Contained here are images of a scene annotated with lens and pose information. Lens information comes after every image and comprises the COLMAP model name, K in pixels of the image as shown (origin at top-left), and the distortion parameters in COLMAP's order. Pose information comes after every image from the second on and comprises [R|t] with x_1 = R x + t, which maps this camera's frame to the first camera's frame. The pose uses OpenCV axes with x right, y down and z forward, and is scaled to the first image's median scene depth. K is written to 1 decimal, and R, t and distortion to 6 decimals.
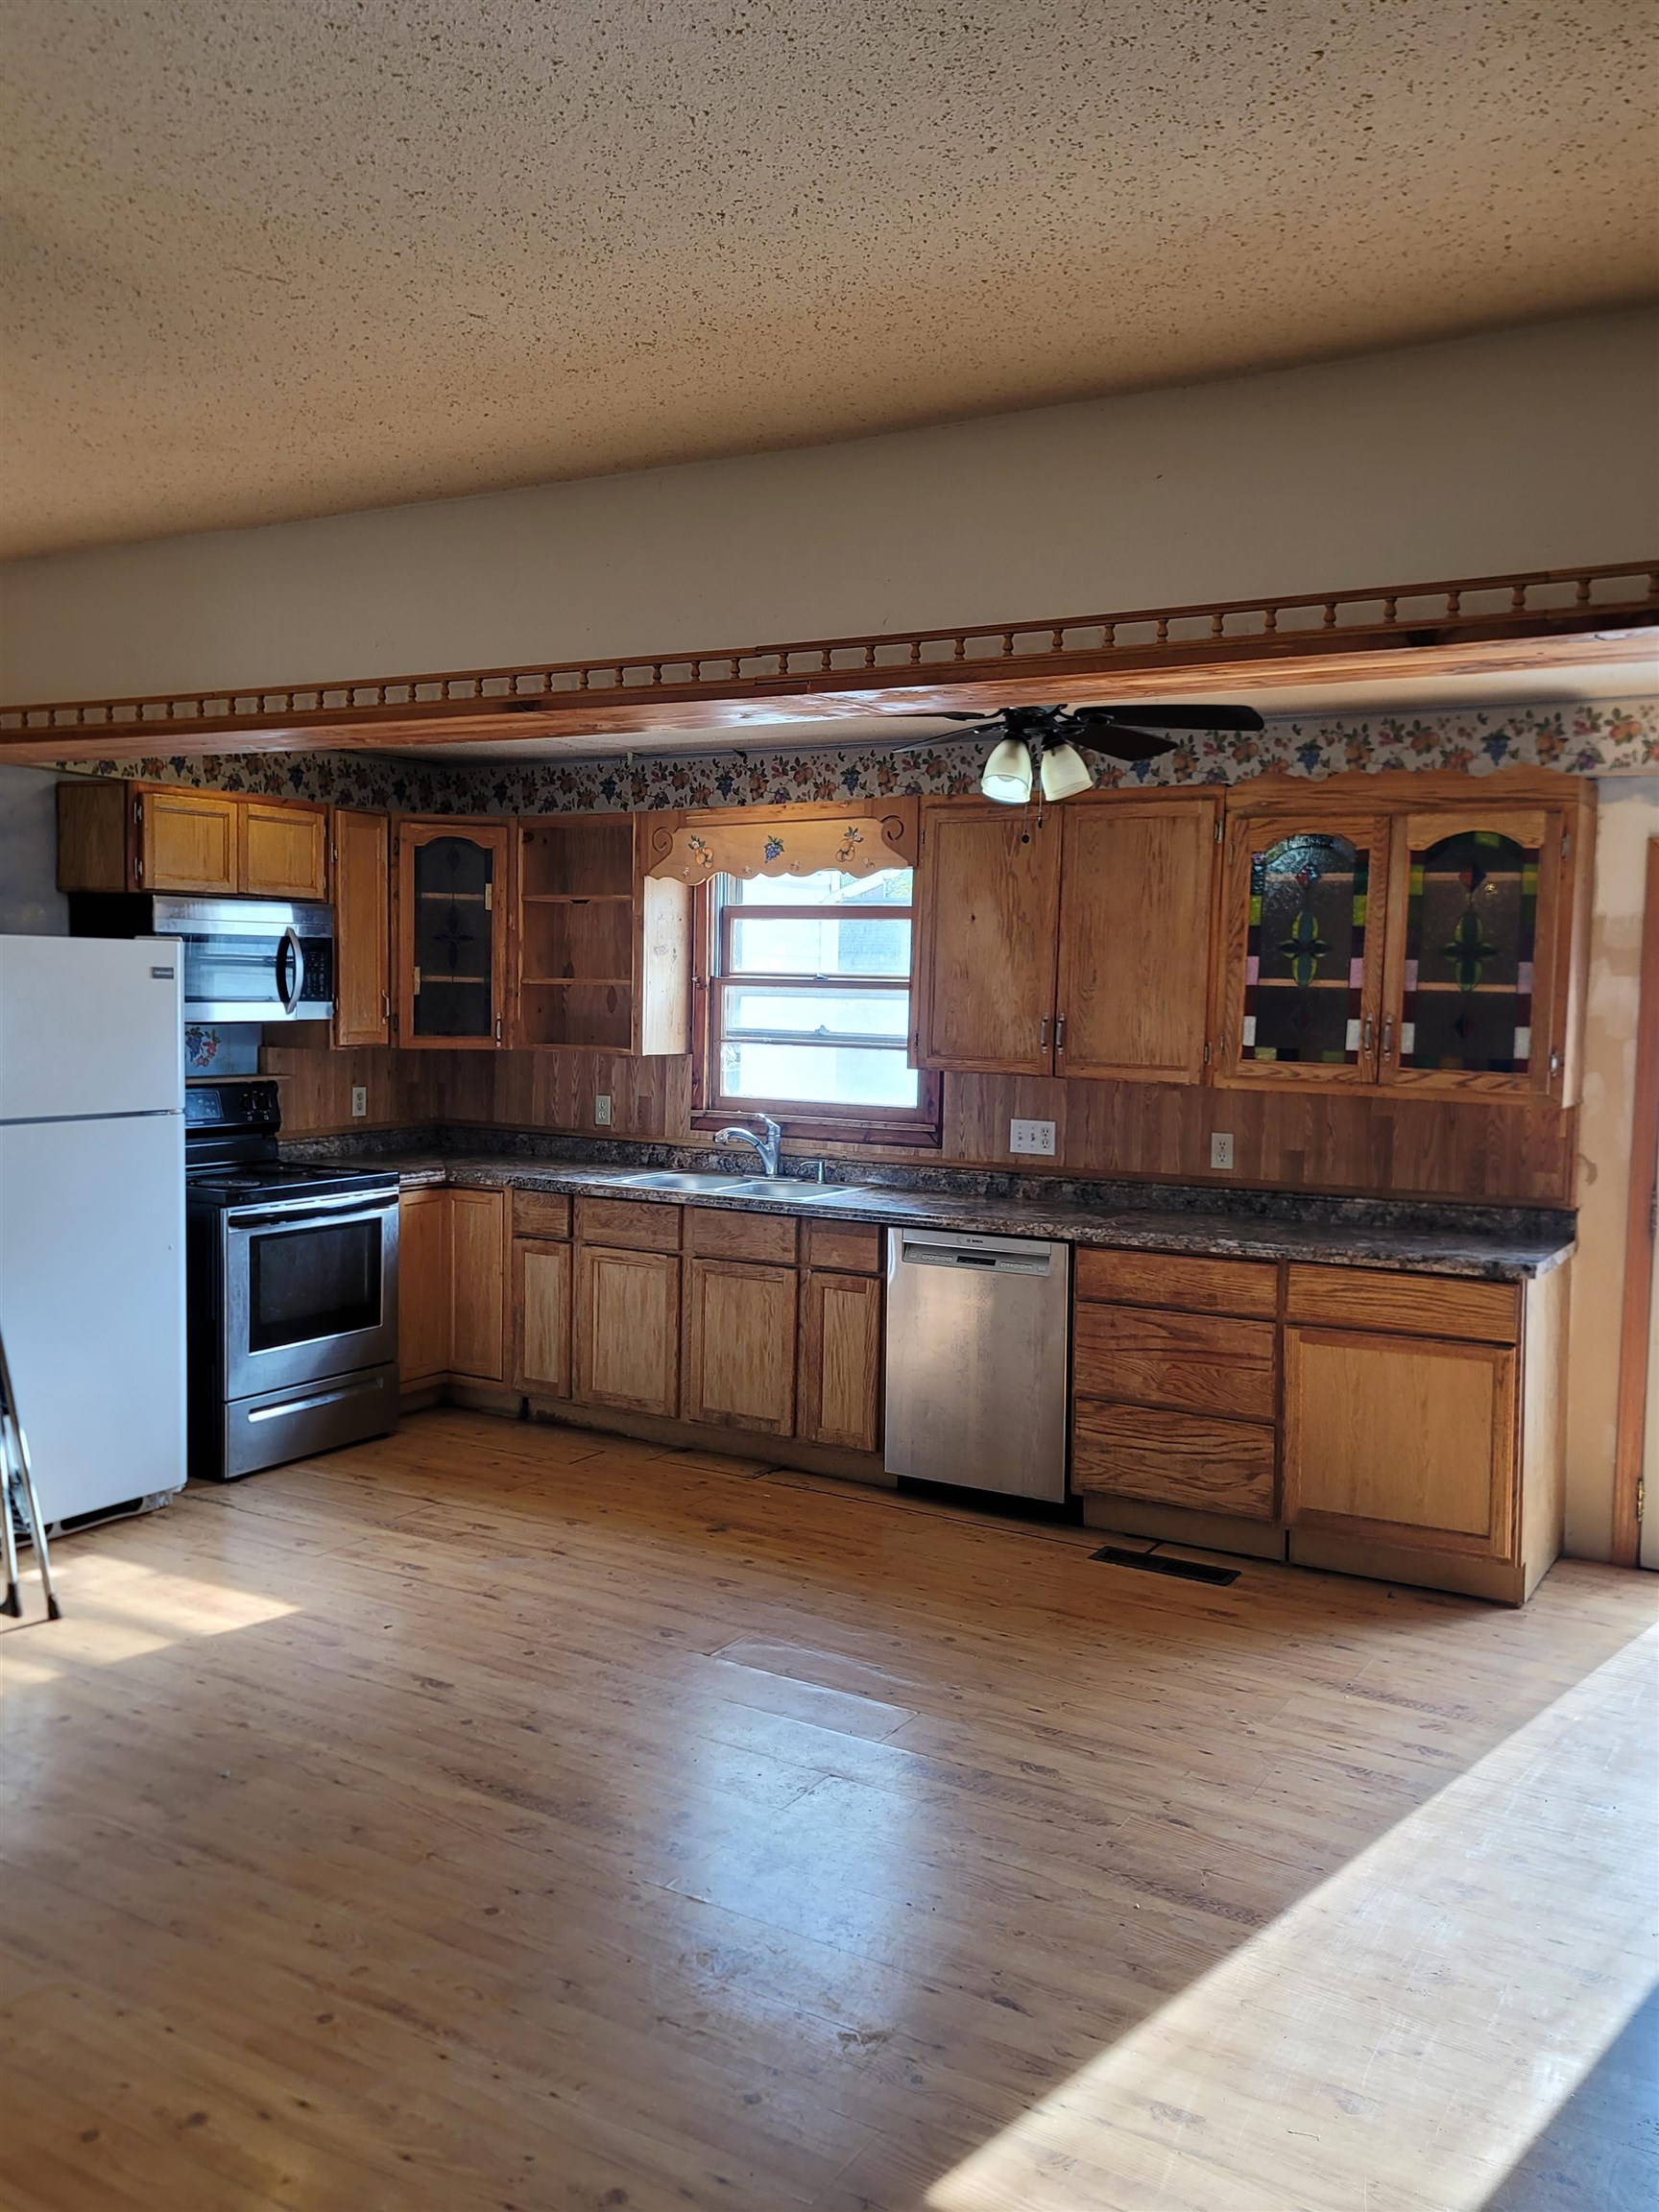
lens RADIAL K [[1805.3, 0, 786.3], [0, 1805.3, 1097.1], [0, 0, 1]] dist [0.081006, -0.002746]
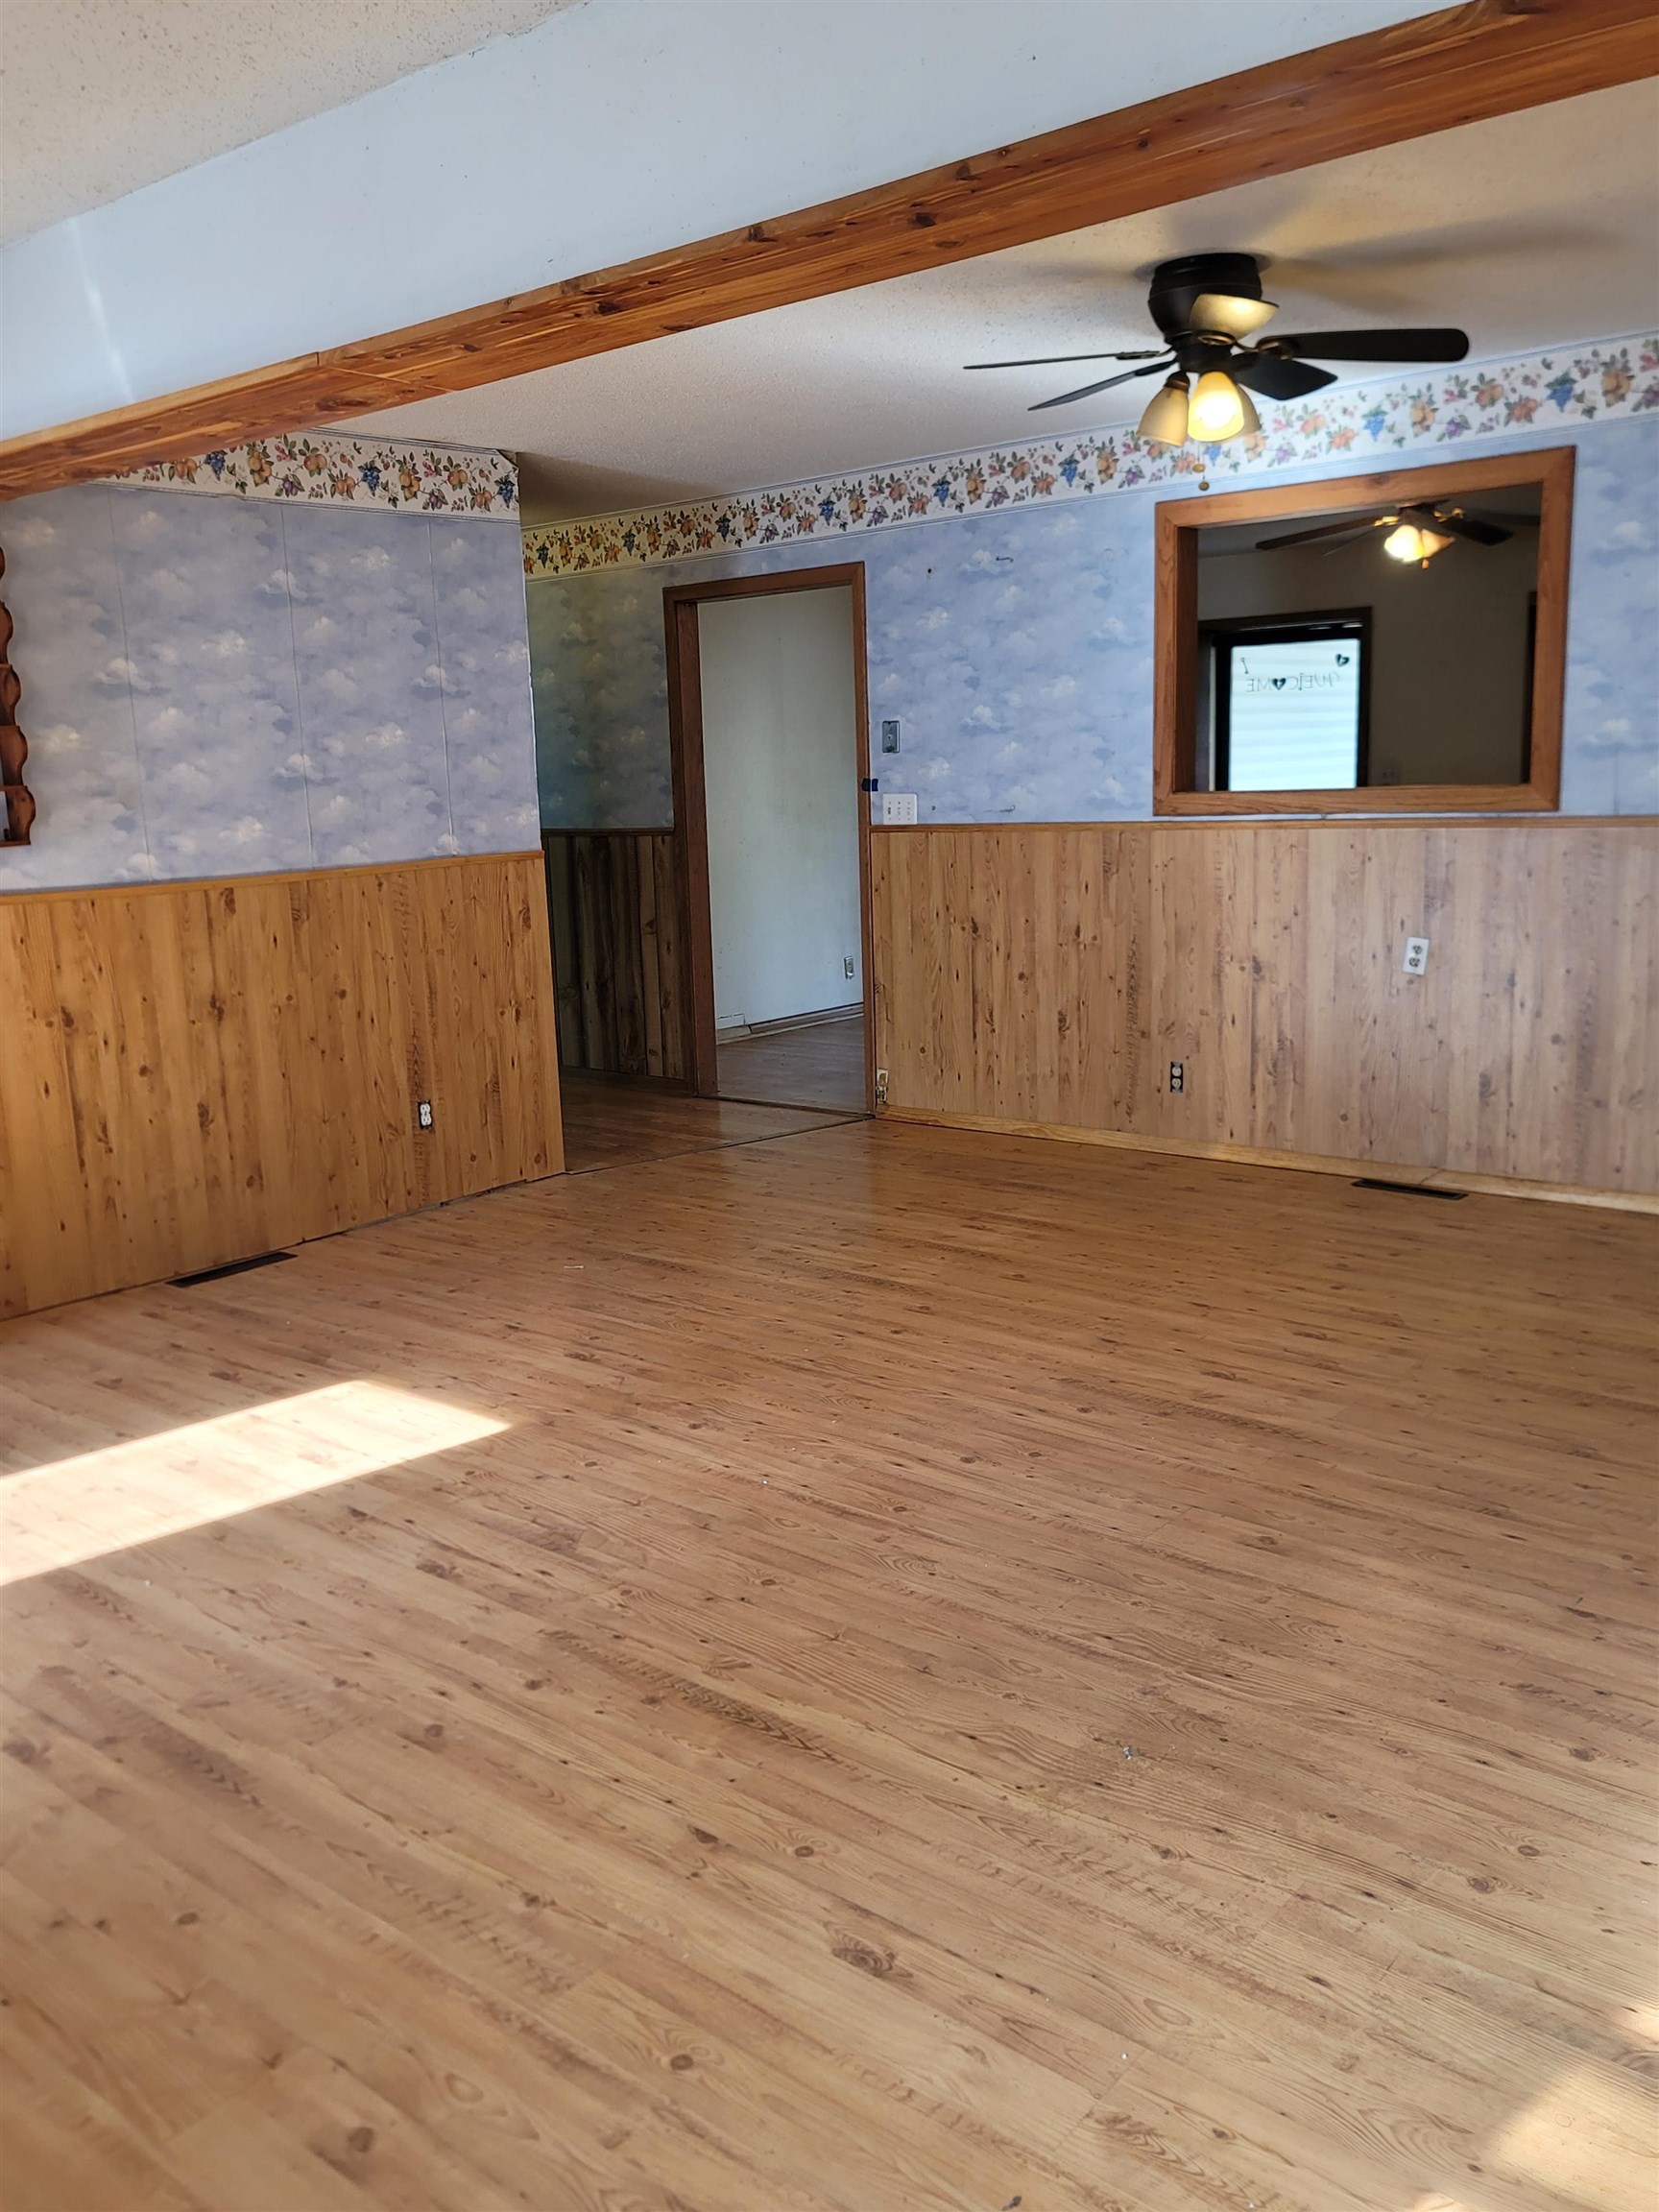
lens RADIAL K [[1825.1, 0, 796.1], [0, 1825.1, 1098.6], [0, 0, 1]] dist [0.063020, -0.012970]
pose [[-0.987870, -0.007749, 0.155091, -0.192639], [0.030950, 0.968890, 0.245549, -0.038331], [-0.152168, 0.247370, -0.956897, 1.106438]]
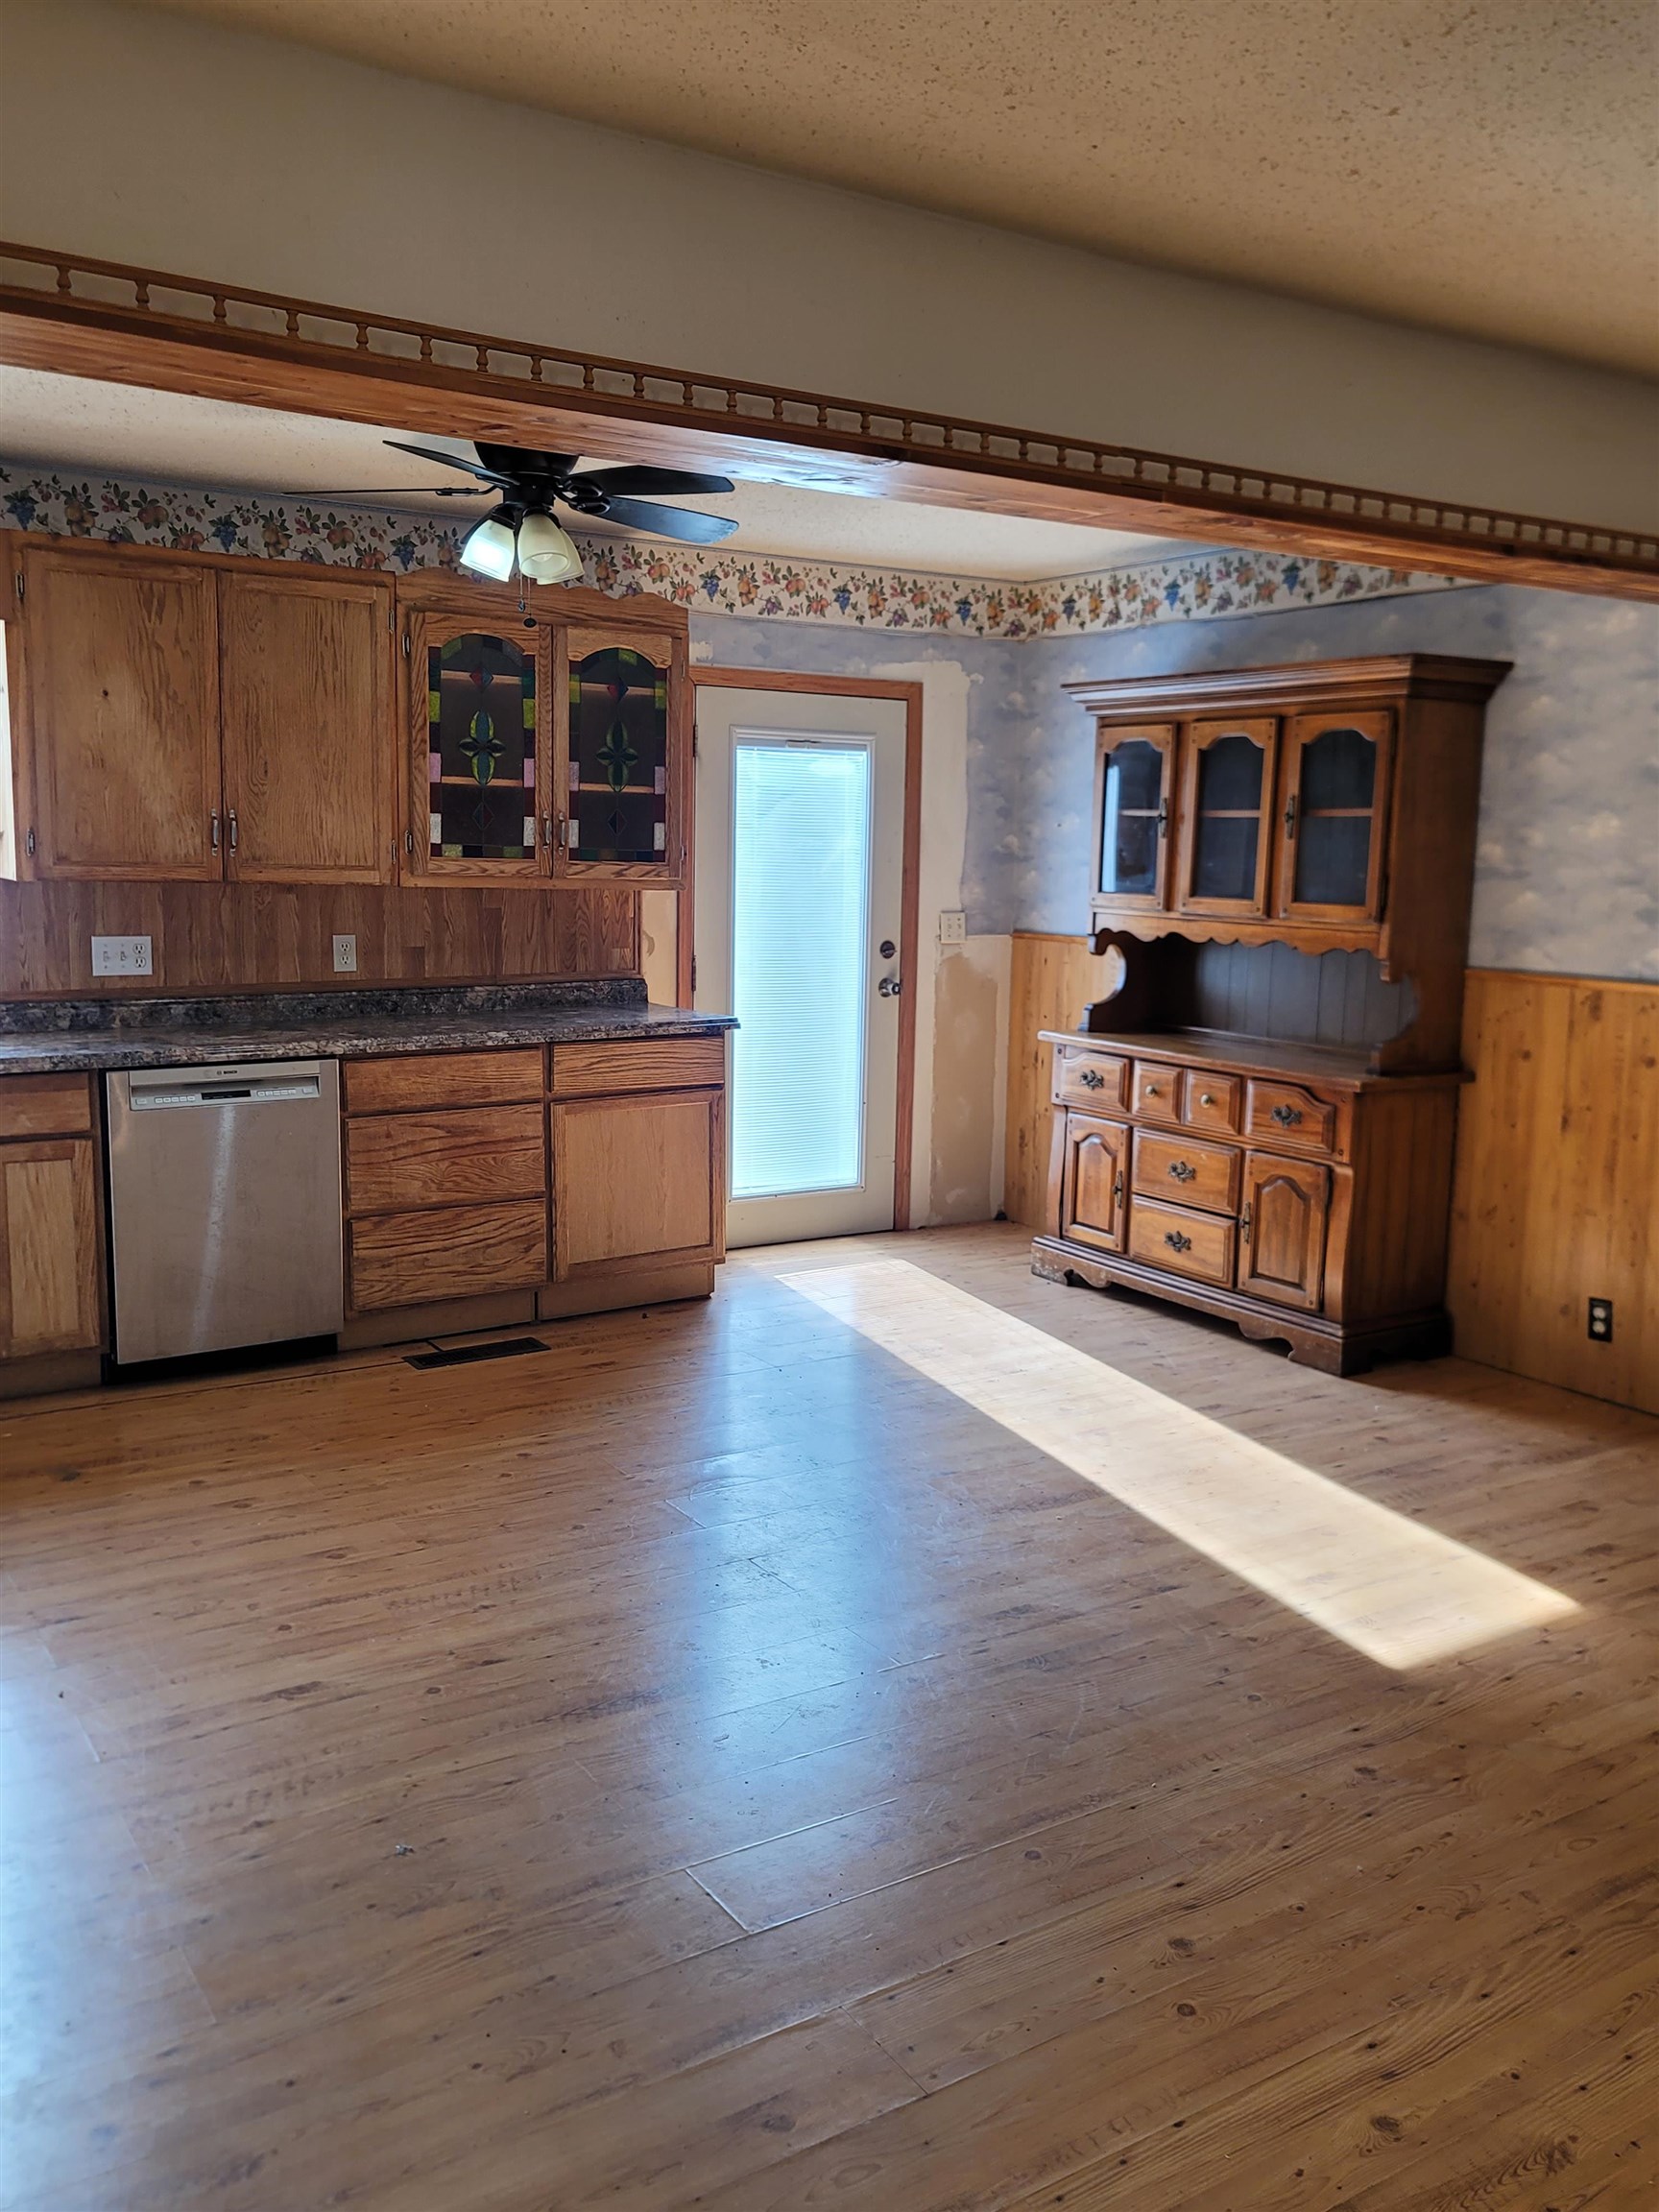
lens RADIAL K [[1825.1, 0, 796.1], [0, 1825.1, 1098.6], [0, 0, 1]] dist [0.063020, -0.012970]
pose [[0.436264, -0.140723, 0.888747, -0.575224], [0.047671, 0.989923, 0.133343, -0.013728], [-0.898555, -0.015806, 0.438576, 0.363000]]
